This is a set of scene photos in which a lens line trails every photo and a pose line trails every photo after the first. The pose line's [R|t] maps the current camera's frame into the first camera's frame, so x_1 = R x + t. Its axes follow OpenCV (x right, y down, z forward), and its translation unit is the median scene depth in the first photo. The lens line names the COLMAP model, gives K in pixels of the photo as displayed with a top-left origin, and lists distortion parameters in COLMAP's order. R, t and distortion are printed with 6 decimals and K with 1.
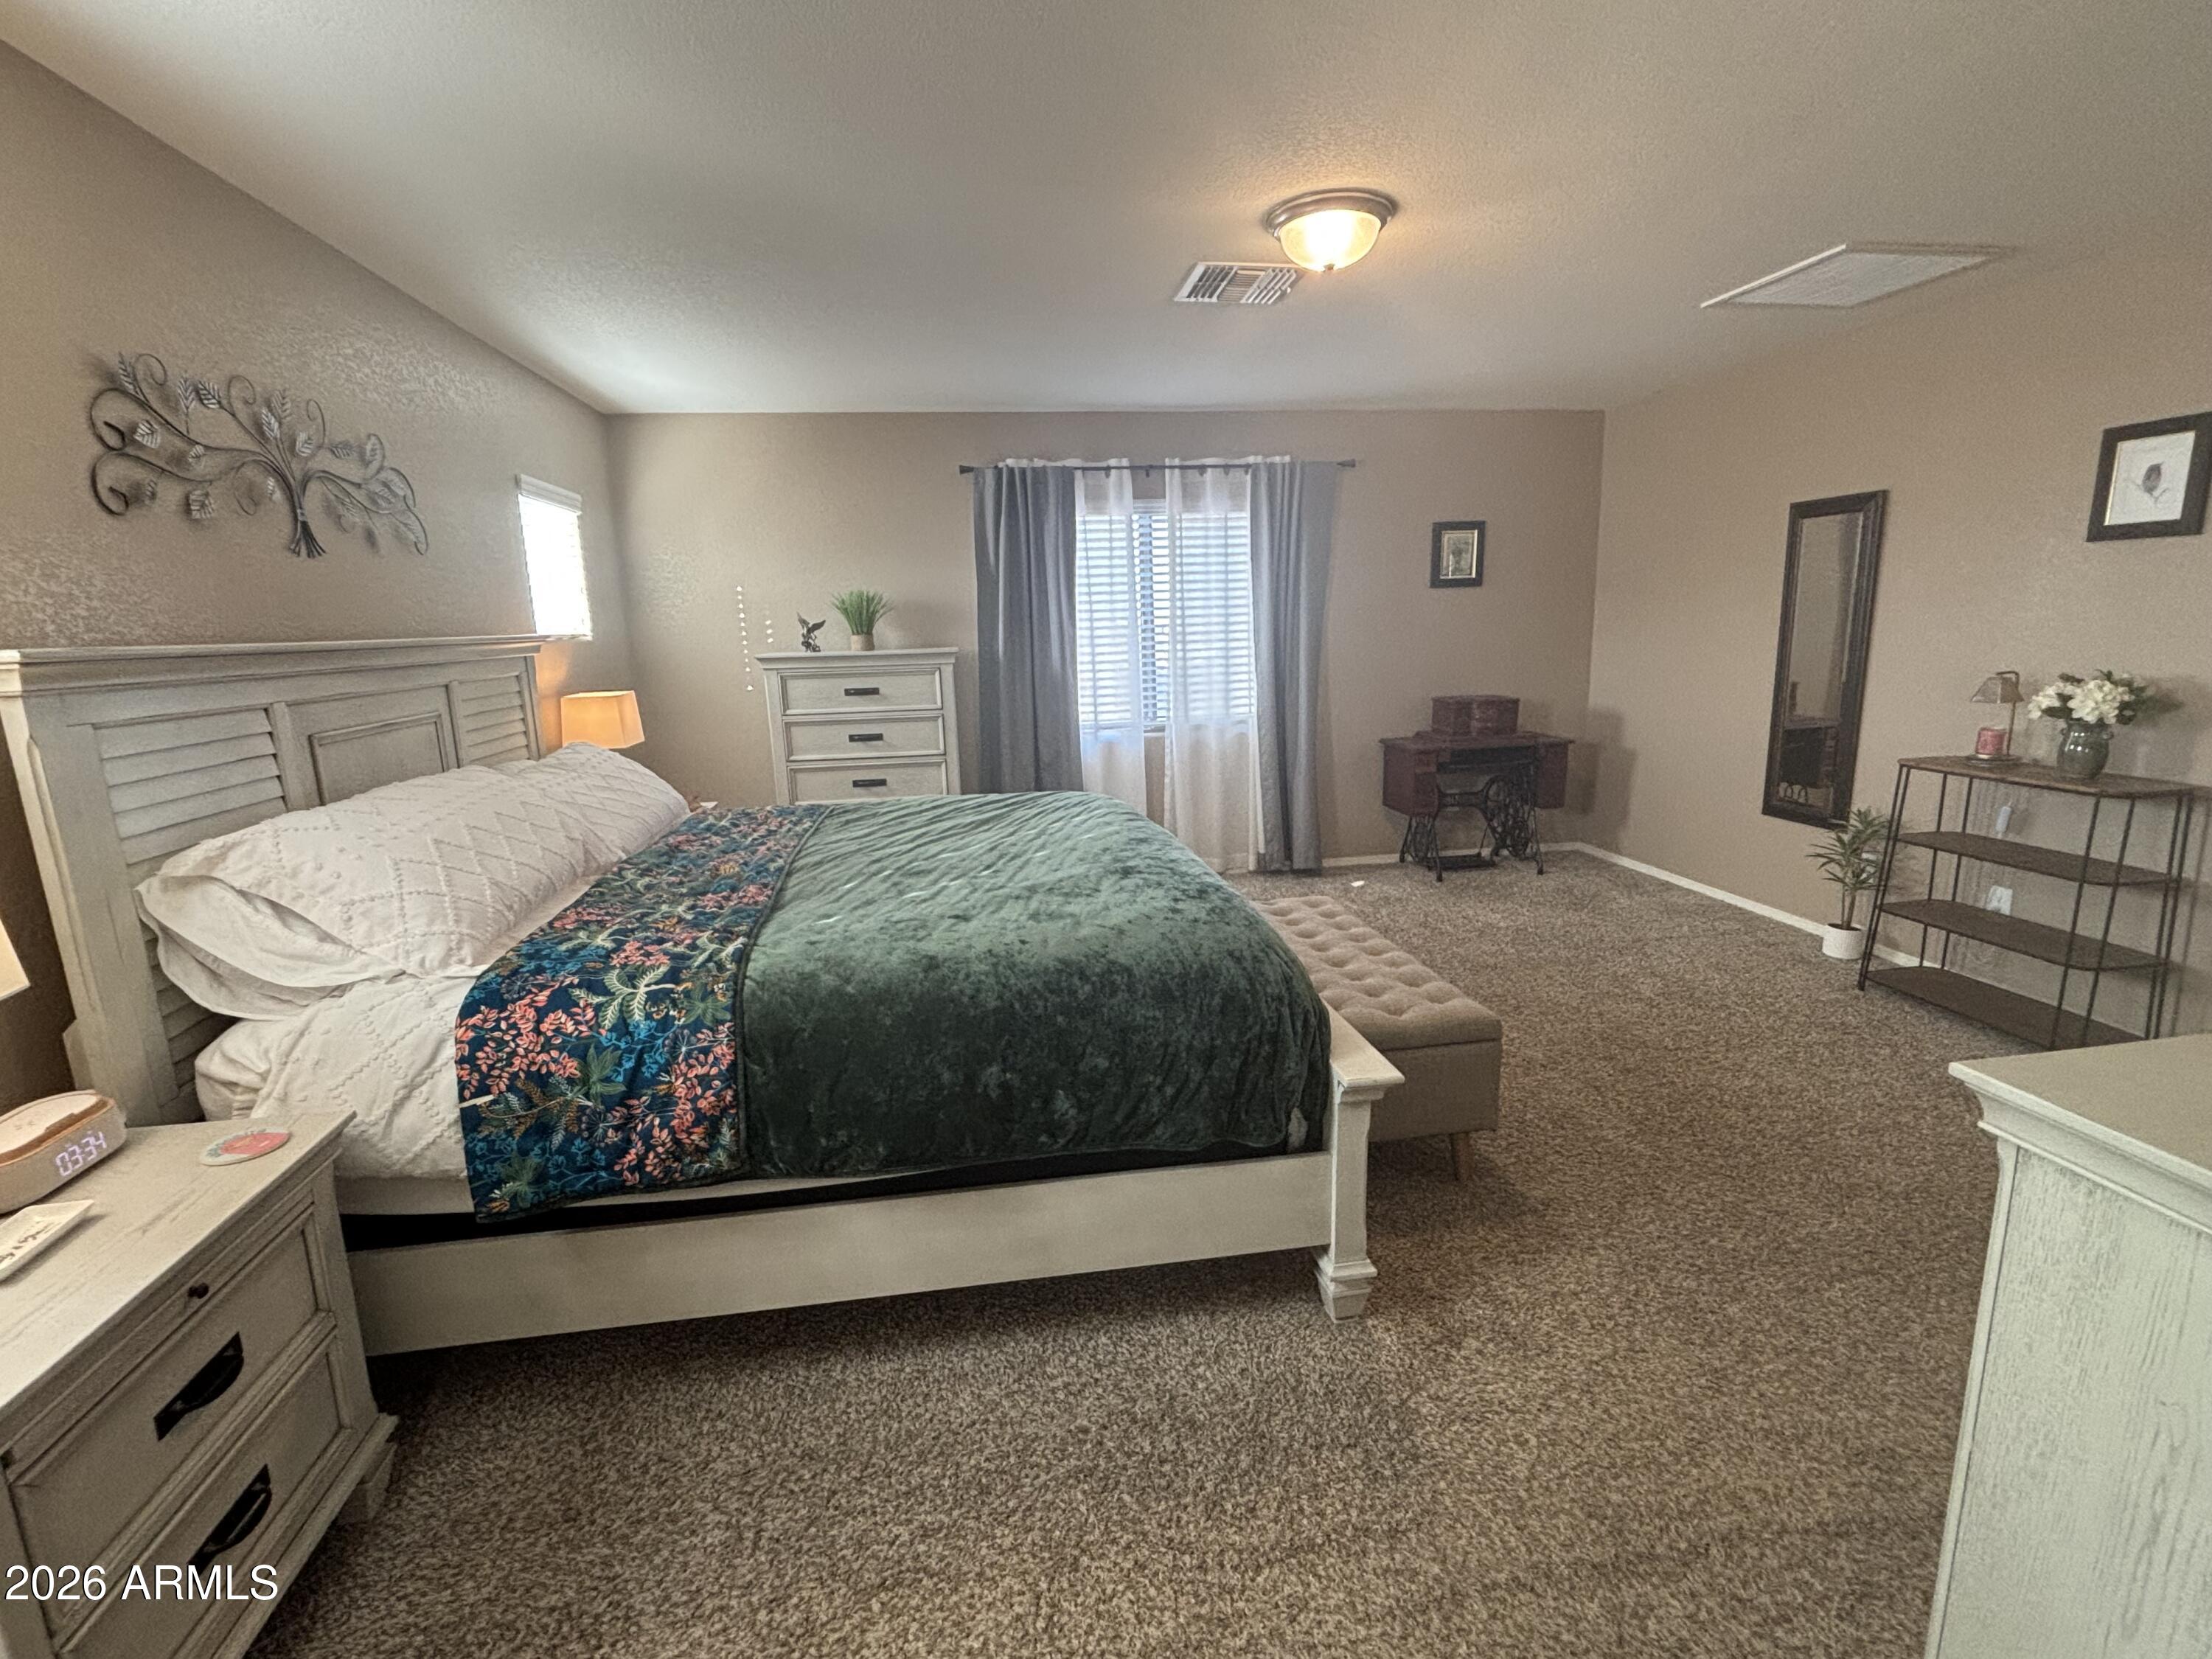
lens RADIAL K [[990.1, 0, 1106.0], [0, 990.1, 829.5], [0, 0, 1]] dist [0.001014, 0.000166]
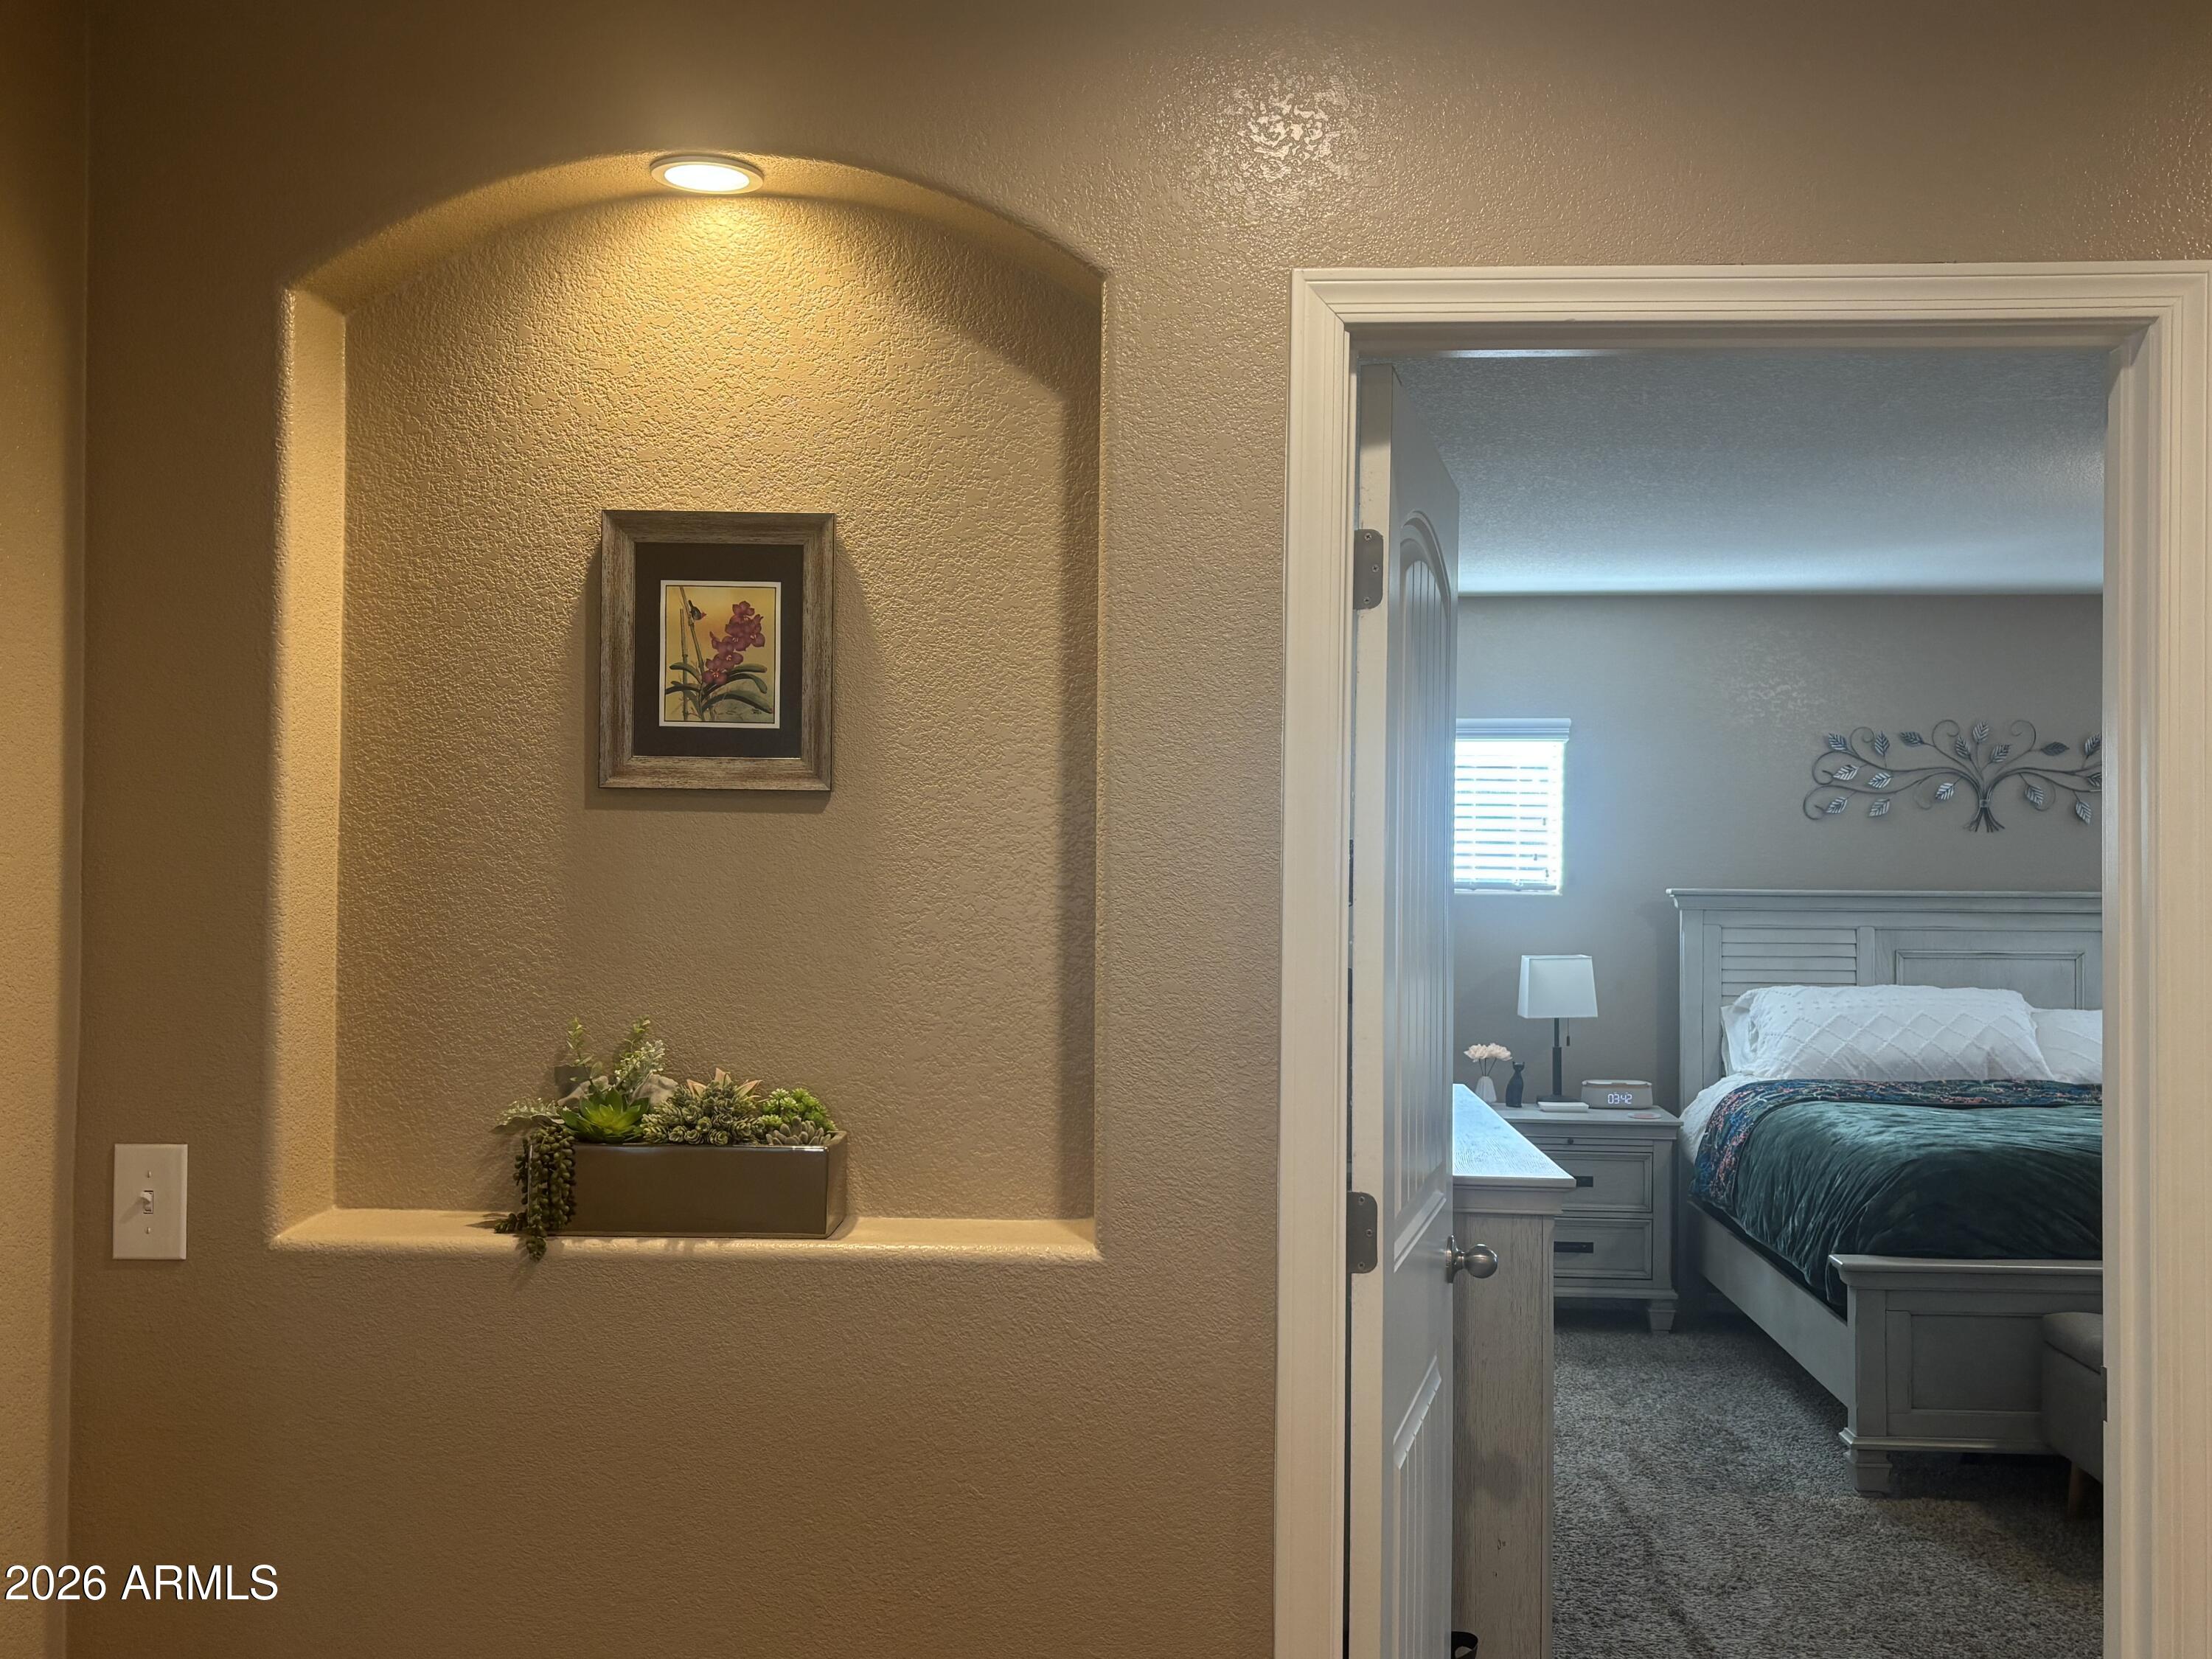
lens RADIAL K [[2130.7, 0, 1106.0], [0, 2130.7, 829.5], [0, 0, 1]] dist [-0.000831, -0.000794]
pose [[-0.210736, -0.005242, -0.977529, 2.865401], [-0.201438, 0.978757, 0.038177, -0.170754], [0.956563, 0.204957, -0.207315, 0.518544]]
